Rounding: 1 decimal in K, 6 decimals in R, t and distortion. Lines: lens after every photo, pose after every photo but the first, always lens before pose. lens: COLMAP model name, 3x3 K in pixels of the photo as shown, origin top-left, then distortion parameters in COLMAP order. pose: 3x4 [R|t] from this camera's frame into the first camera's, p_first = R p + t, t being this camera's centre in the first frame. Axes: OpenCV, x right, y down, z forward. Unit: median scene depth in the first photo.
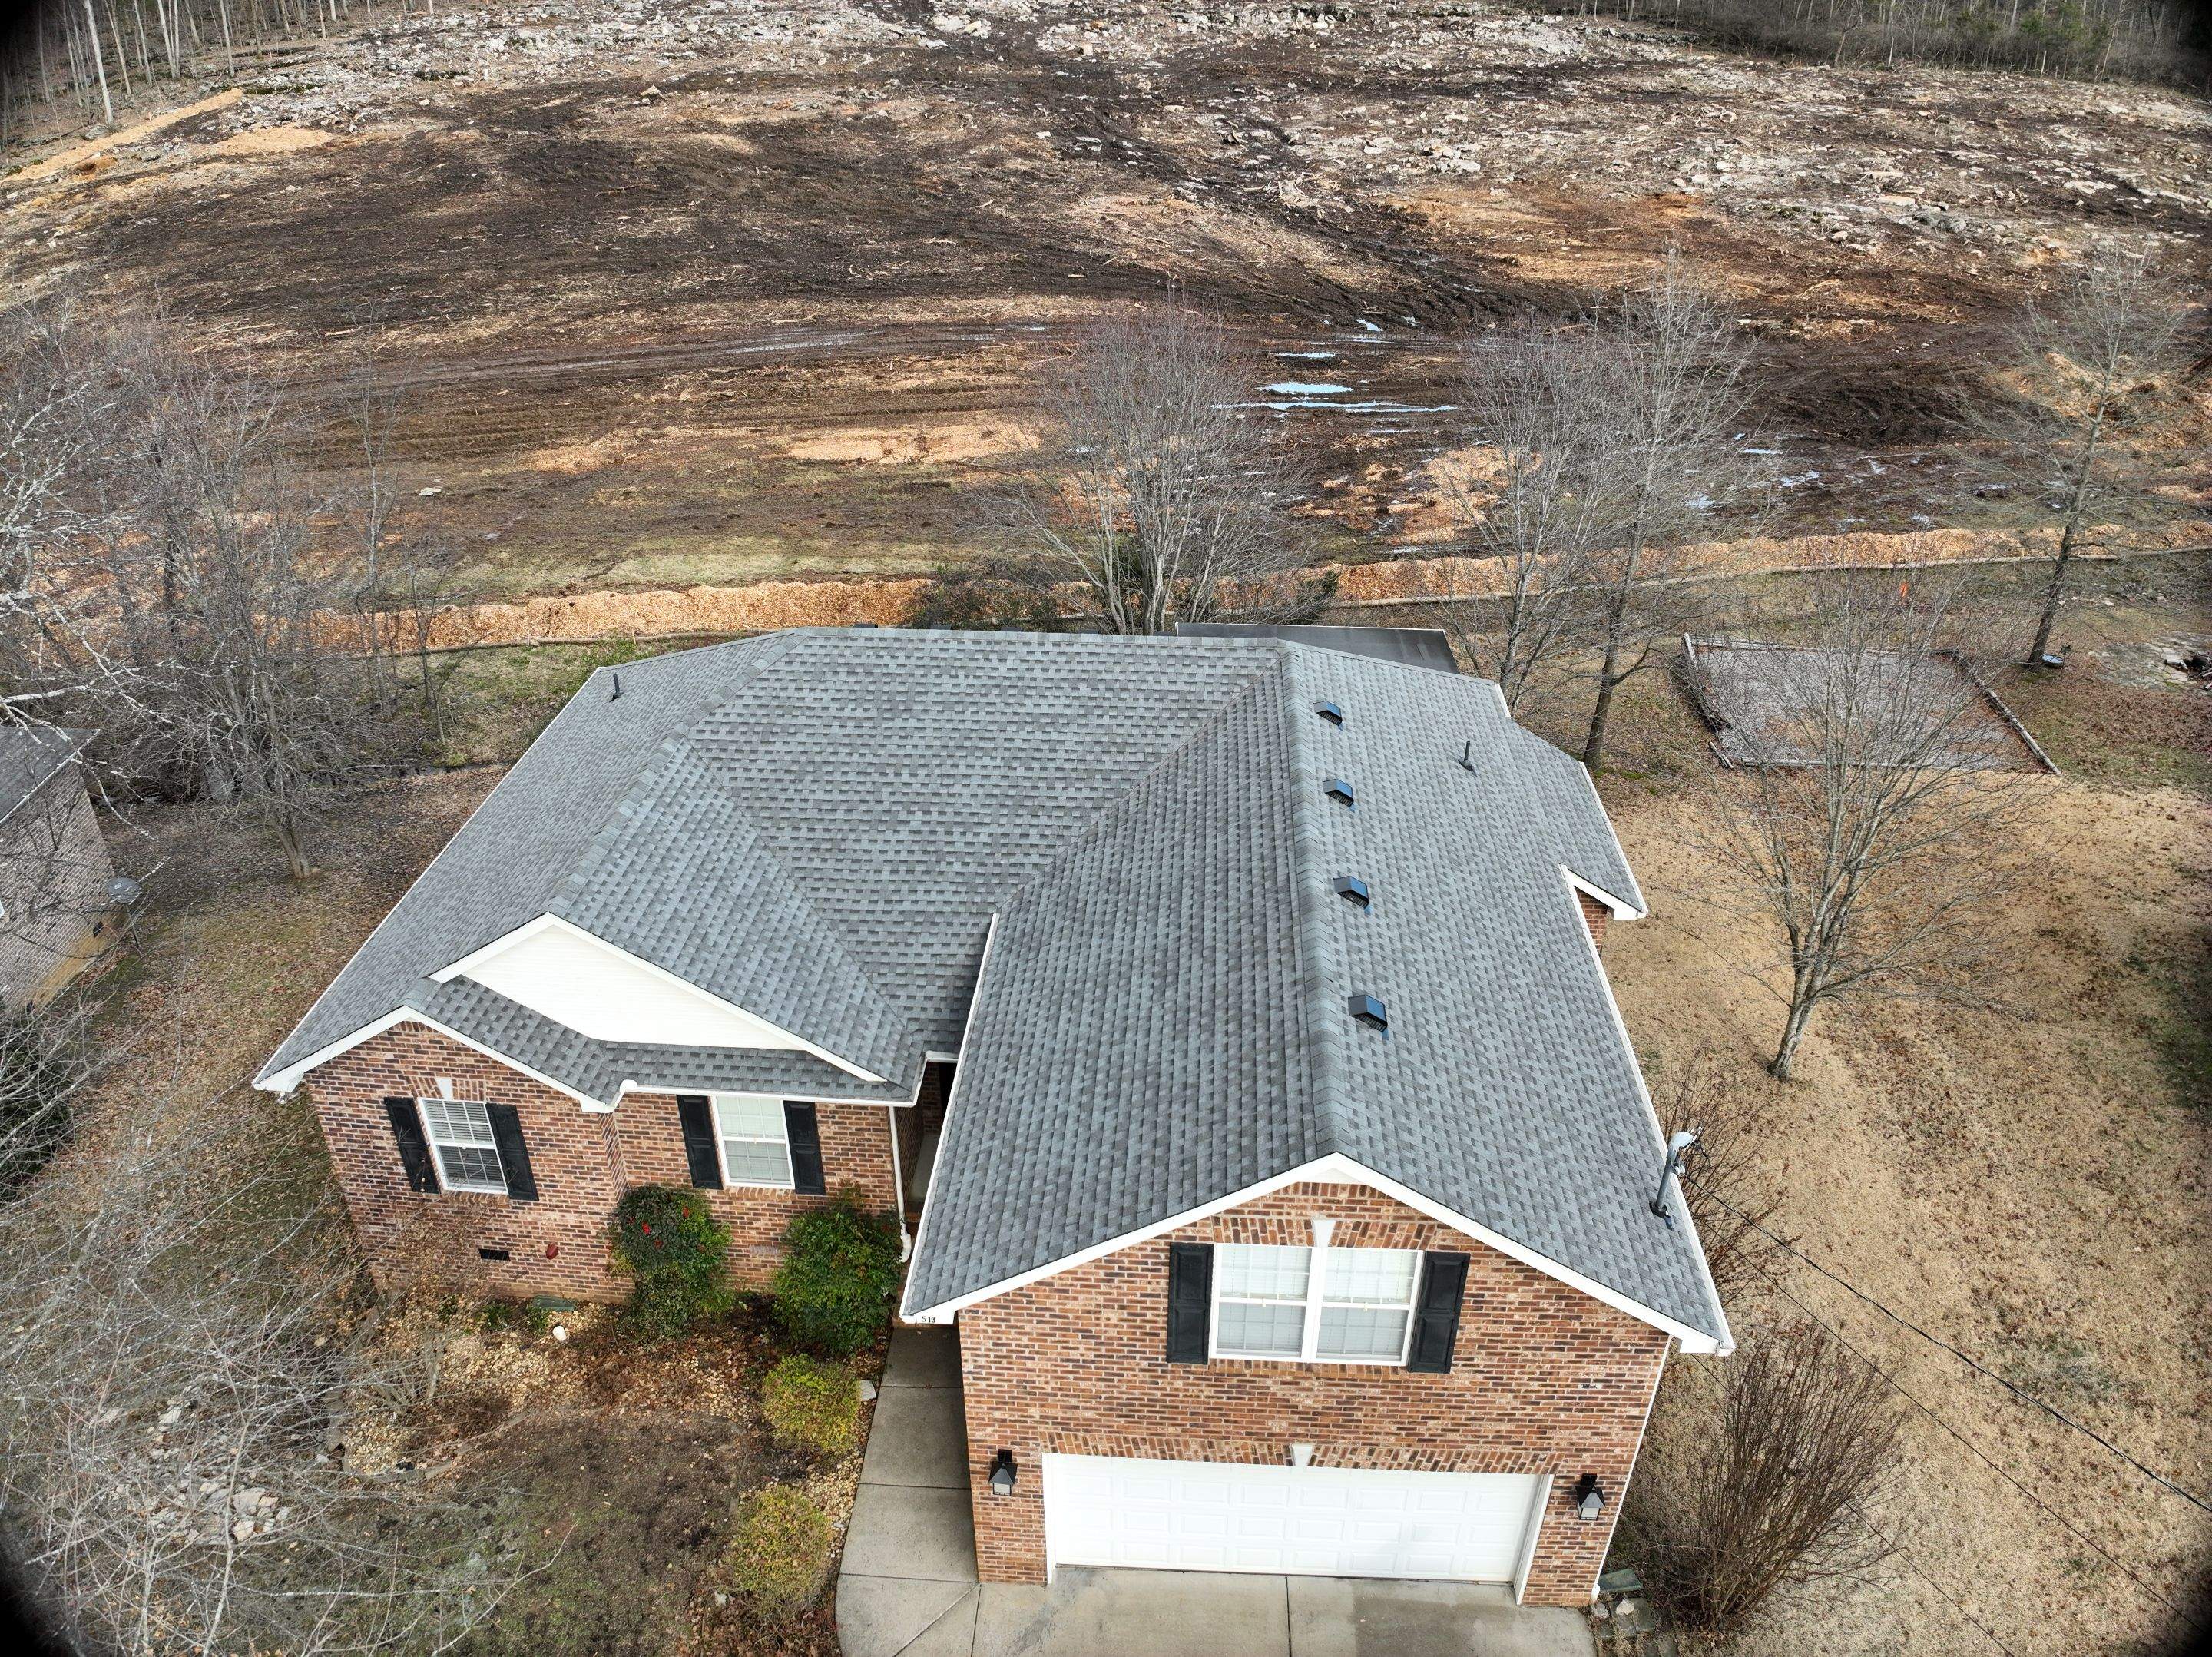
lens RADIAL K [[1559.6, 0, 1106.8], [0, 1559.6, 817.5], [0, 0, 1]] dist [-0.101074, -0.018948]
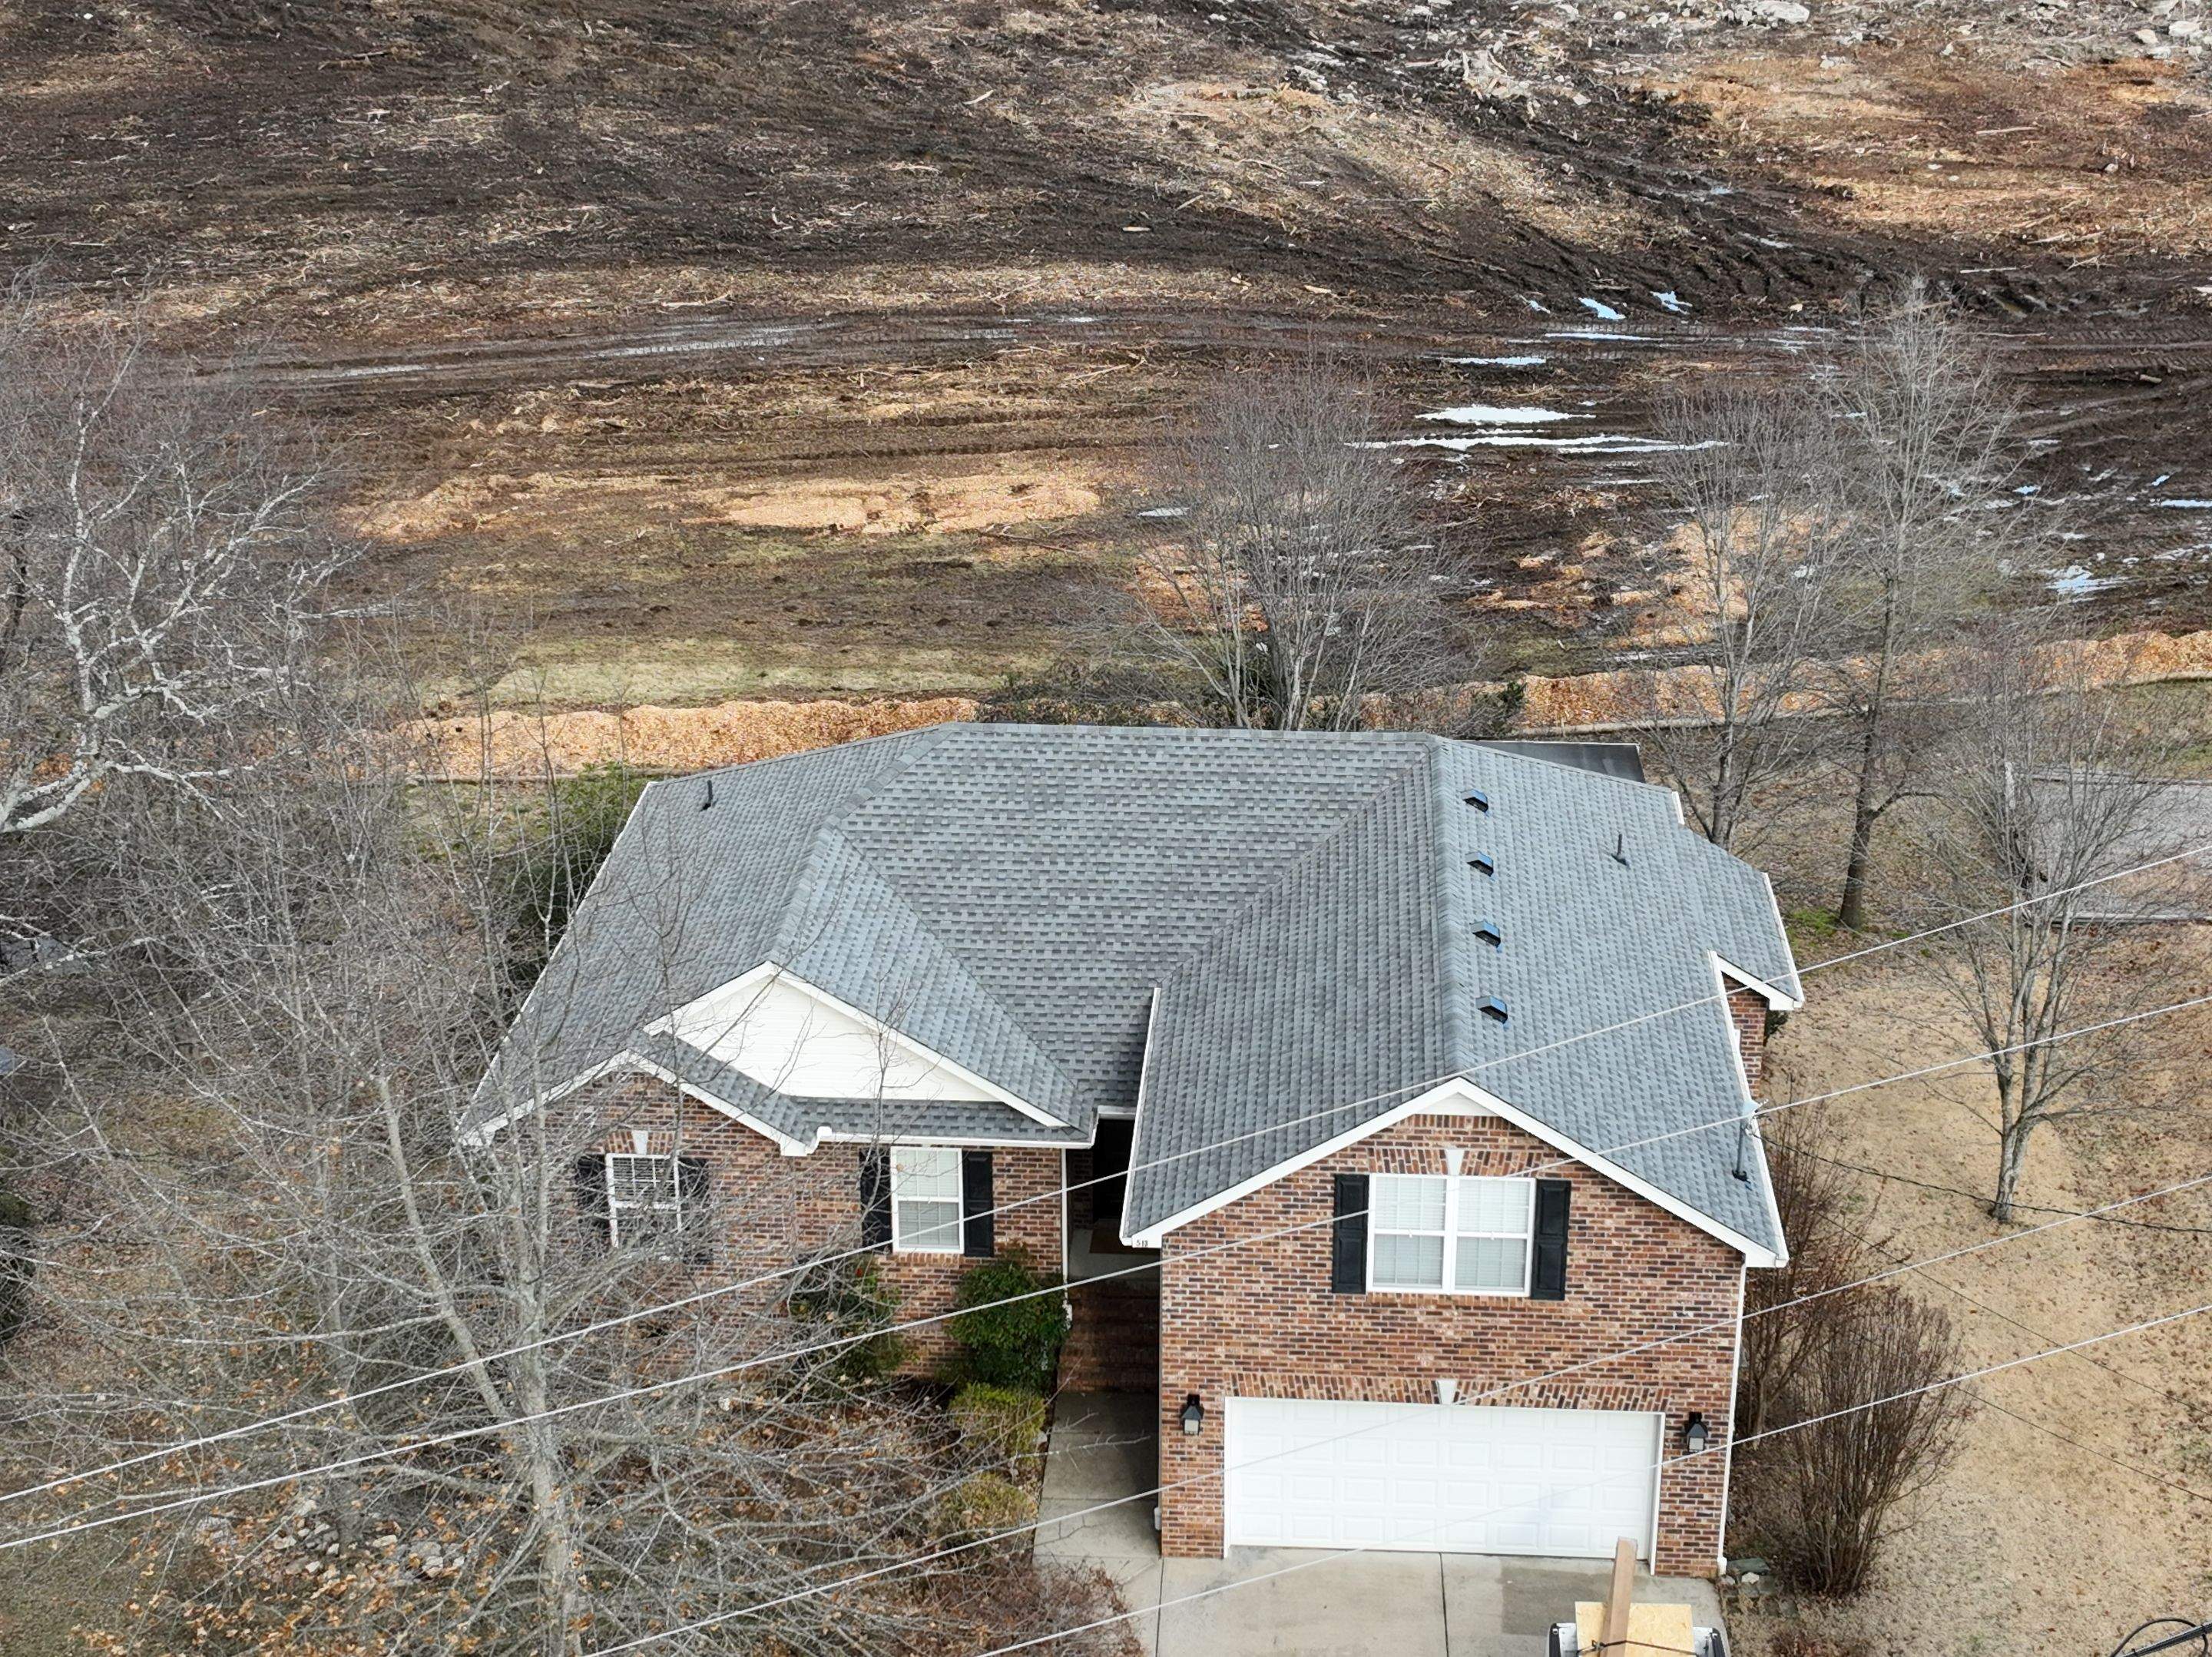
lens RADIAL K [[3266.2, 0, 1112.1], [0, 3266.2, 828.1], [0, 0, 1]] dist [0.012965, 0.000000]
pose [[0.999978, -0.000966, -0.006535, -0.088235], [0.000148, 0.992267, -0.124126, 0.231052], [0.006605, 0.124122, 0.992245, -1.206801]]
